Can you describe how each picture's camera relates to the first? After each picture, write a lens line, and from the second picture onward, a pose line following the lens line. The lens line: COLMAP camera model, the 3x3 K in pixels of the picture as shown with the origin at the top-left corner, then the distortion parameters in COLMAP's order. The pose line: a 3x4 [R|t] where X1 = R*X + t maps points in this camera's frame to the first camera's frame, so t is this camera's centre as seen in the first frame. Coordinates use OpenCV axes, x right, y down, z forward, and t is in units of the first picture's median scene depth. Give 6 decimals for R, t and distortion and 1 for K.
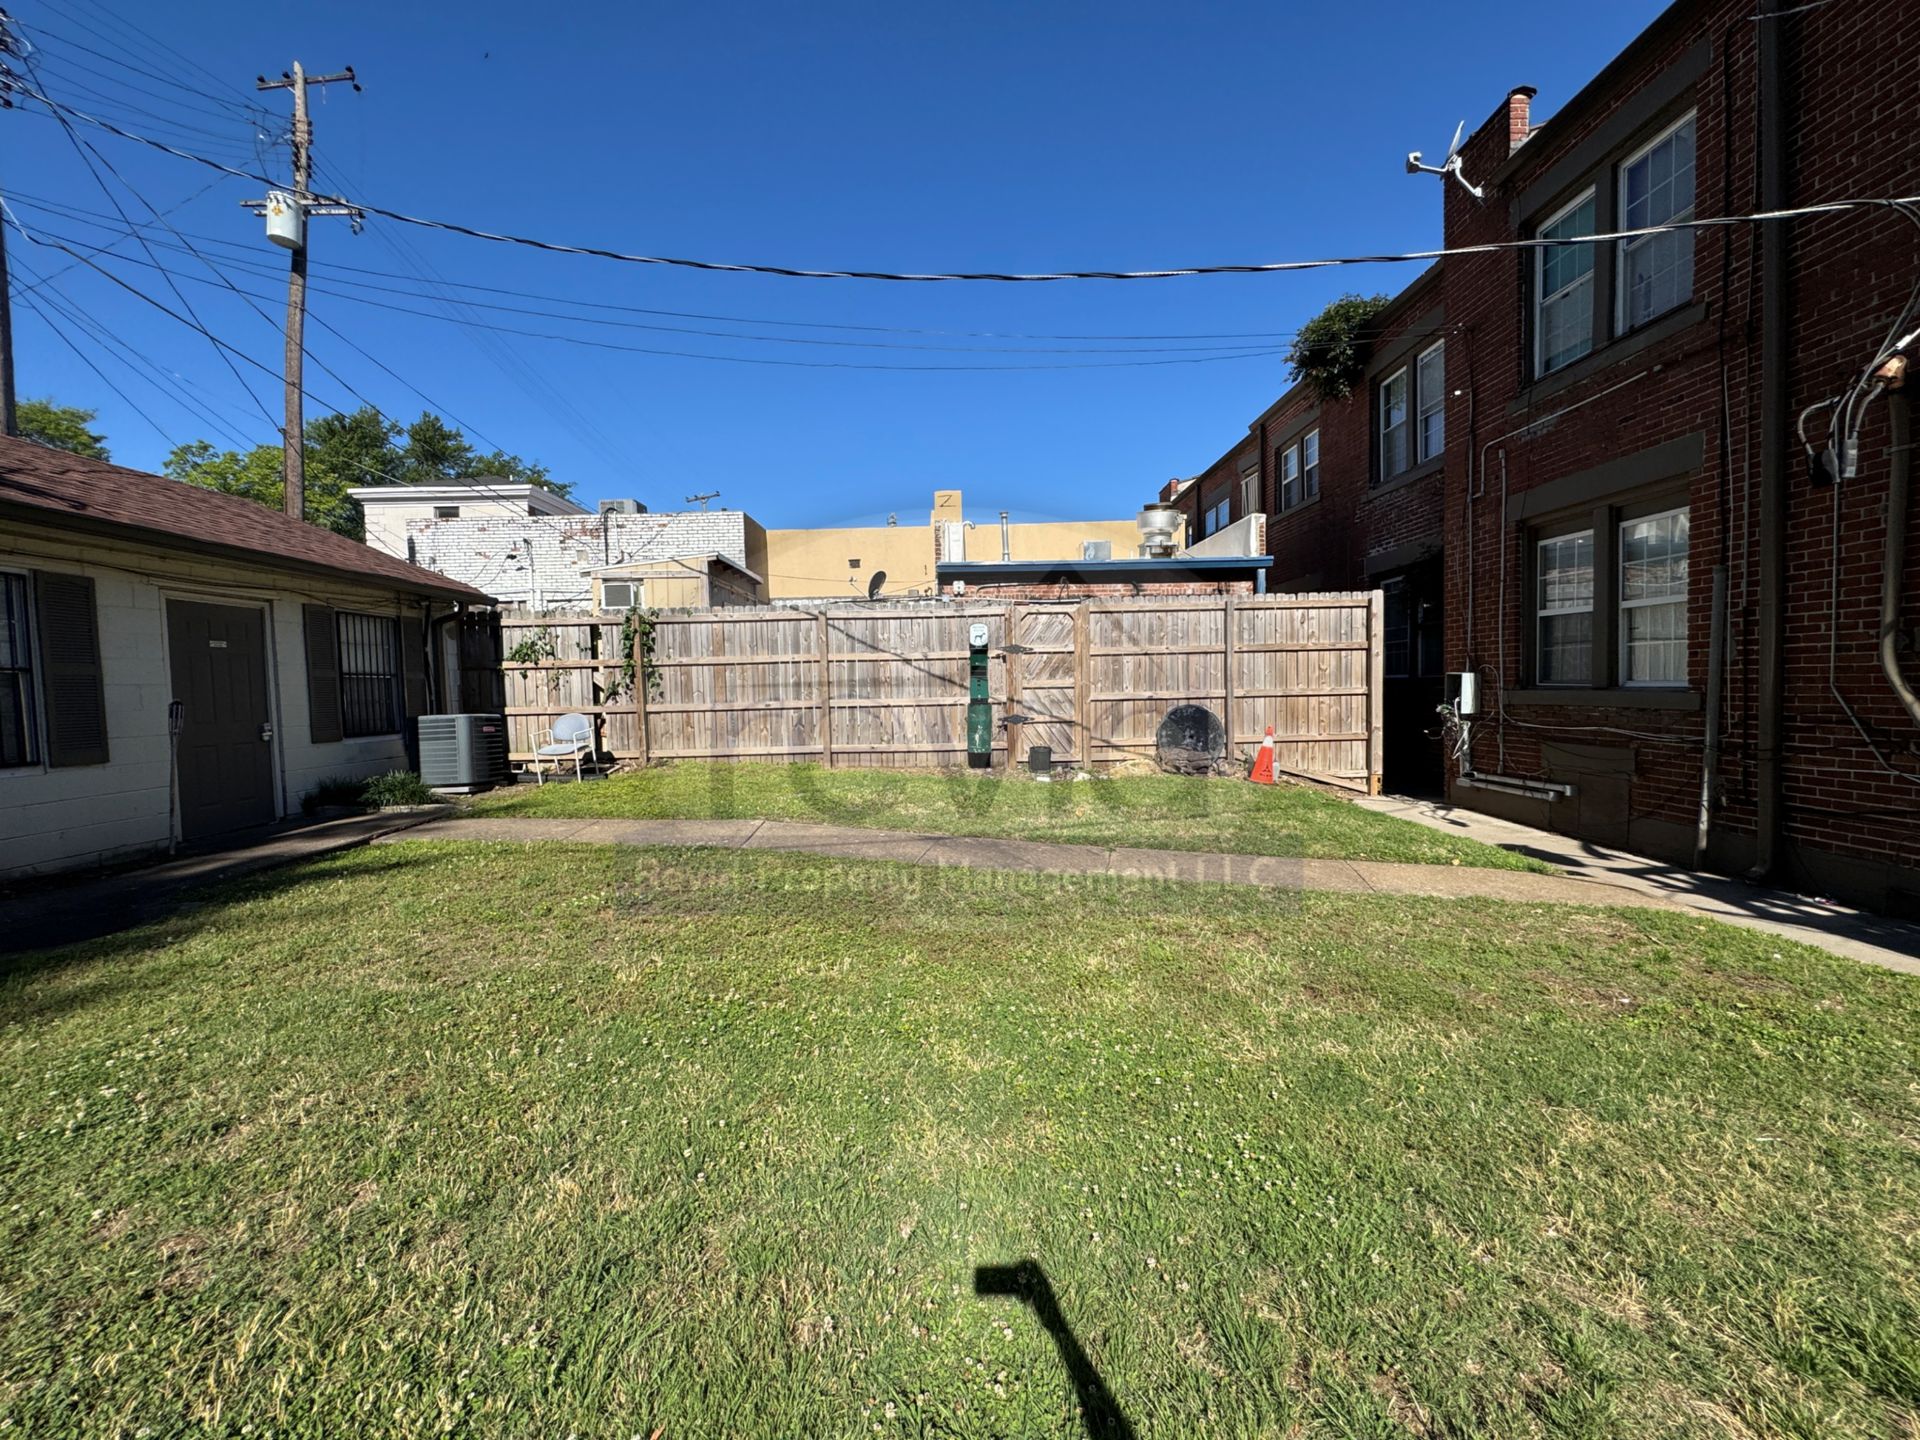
lens RADIAL K [[766.2, 0, 961.4], [0, 766.2, 722.0], [0, 0, 1]] dist [-0.002365, 0.000929]
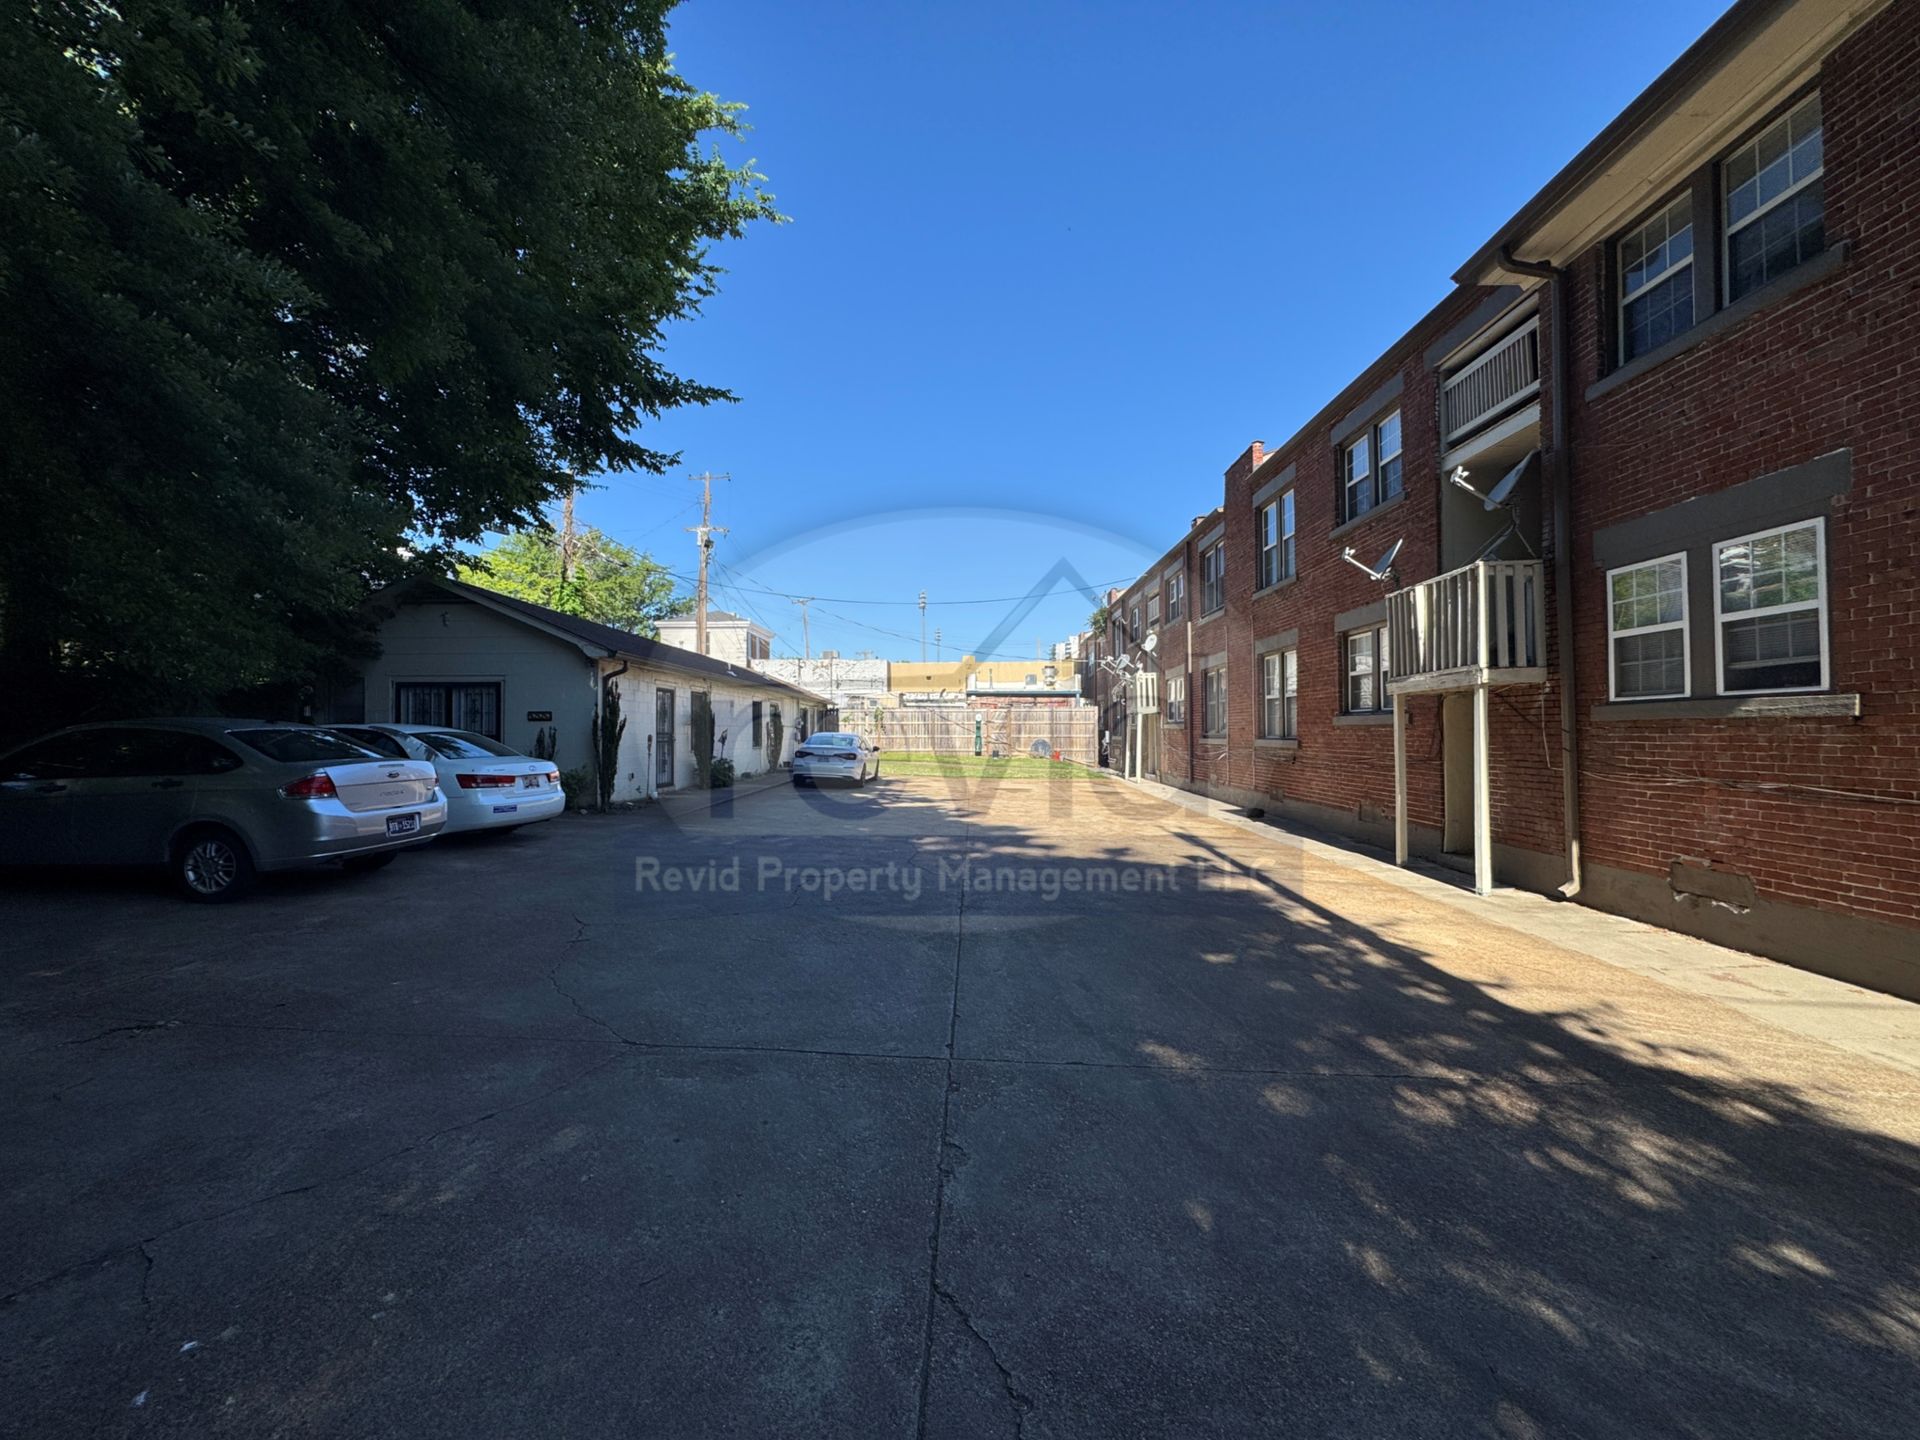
lens RADIAL K [[766.2, 0, 958.5], [0, 766.2, 715.4], [0, 0, 1]] dist [-0.002365, 0.000929]
pose [[0.999582, 0.020053, -0.020828, 0.001731], [-0.021396, 0.997564, -0.066388, 0.062978], [0.019446, 0.066806, 0.997576, -1.443584]]
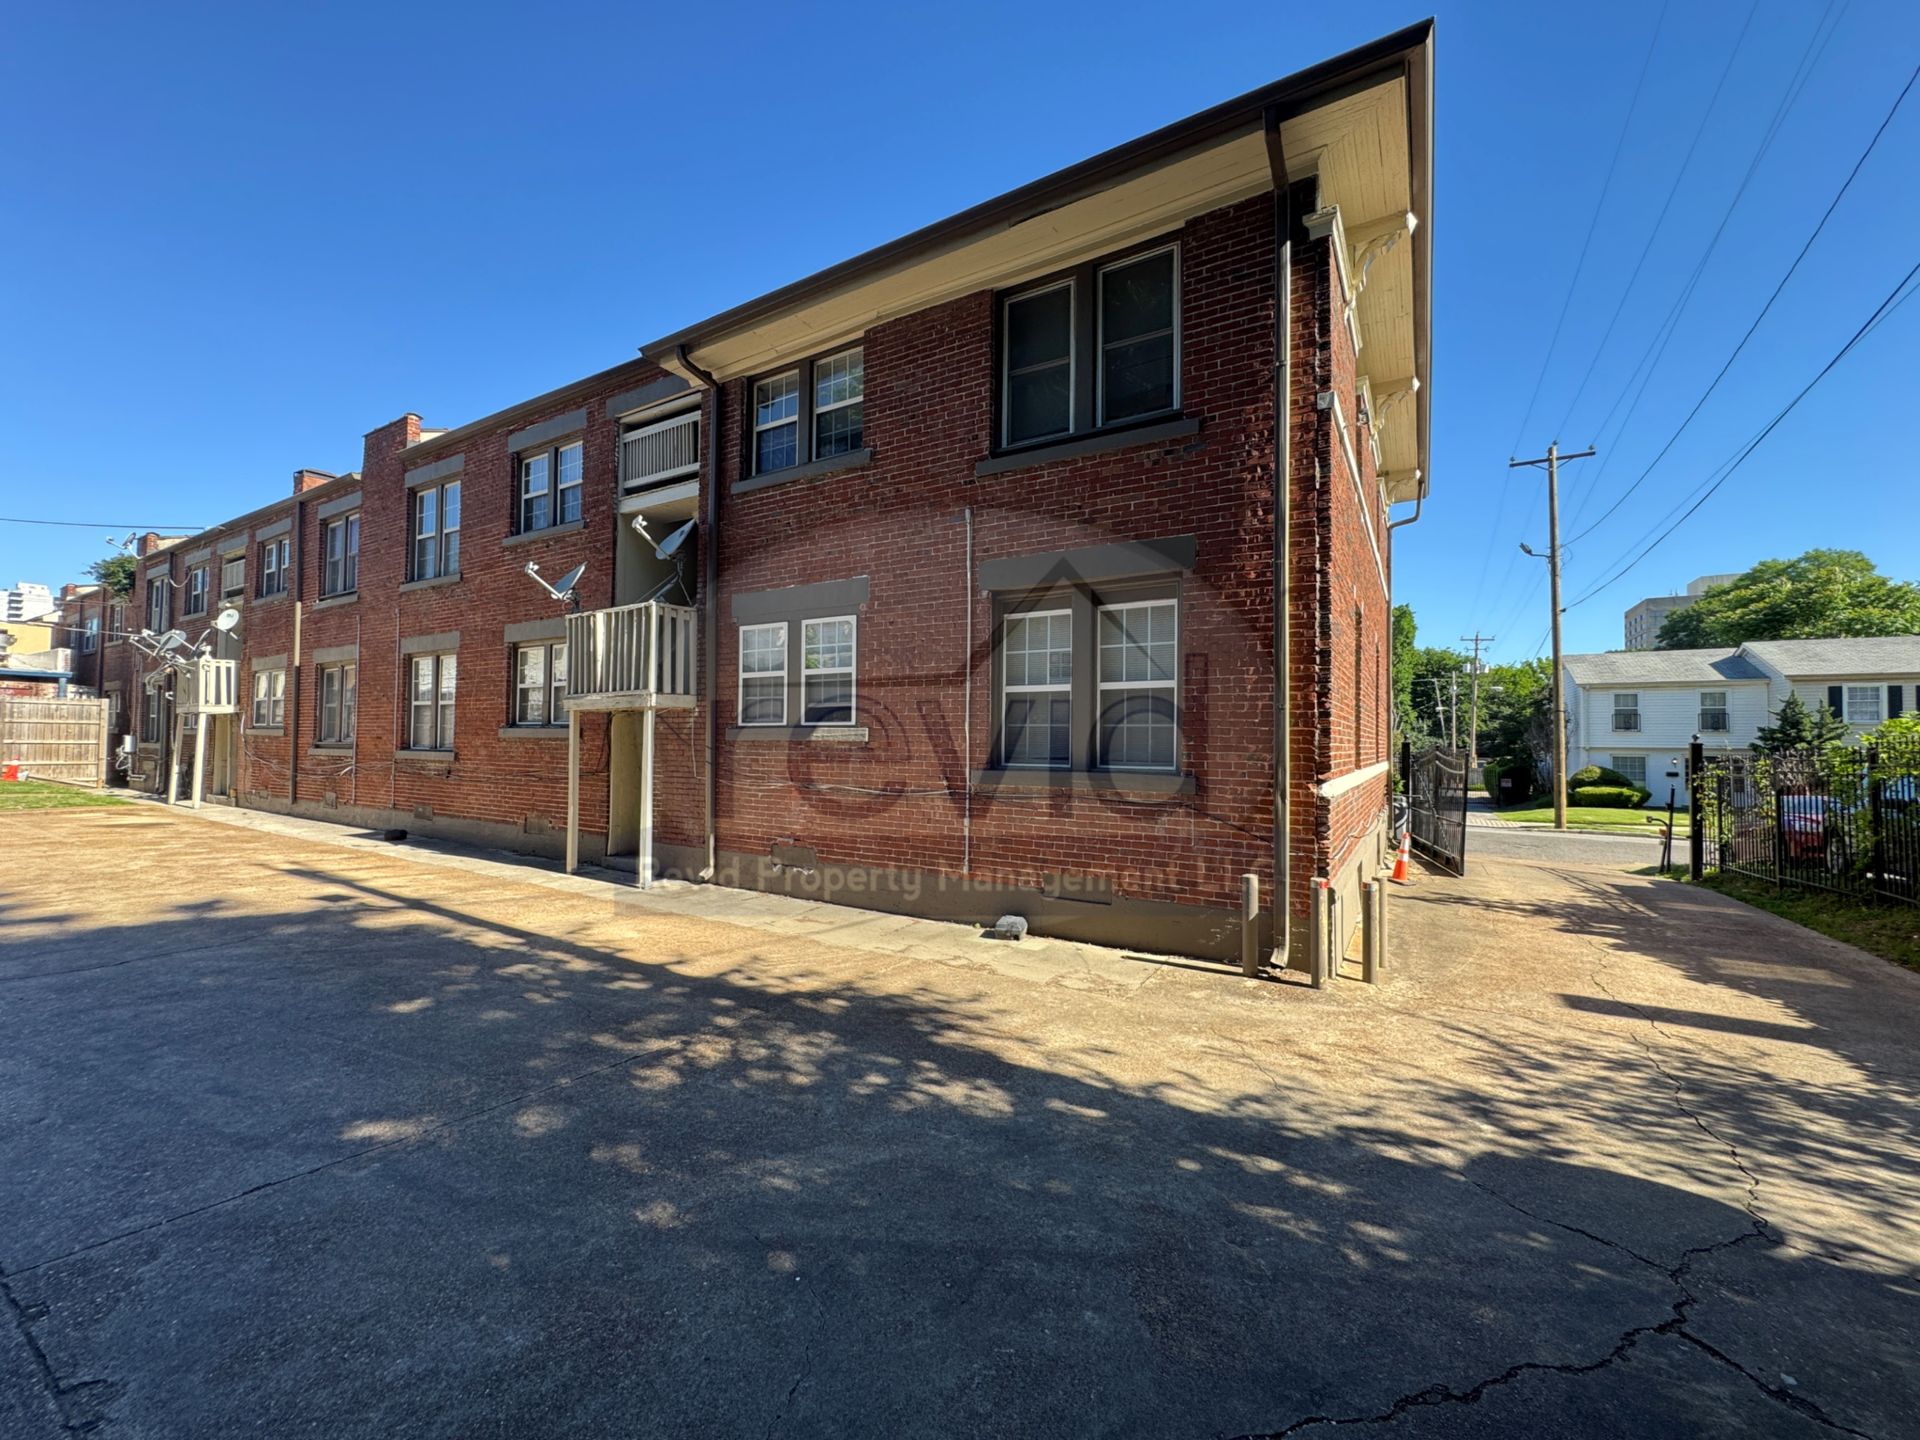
lens RADIAL K [[766.2, 0, 955.2], [0, 766.2, 712.5], [0, 0, 1]] dist [-0.002365, 0.000929]
pose [[0.533530, 0.061707, 0.843527, -0.016865], [0.015669, 0.996443, -0.082805, 0.060596], [-0.845636, 0.057396, 0.530665, -1.443976]]
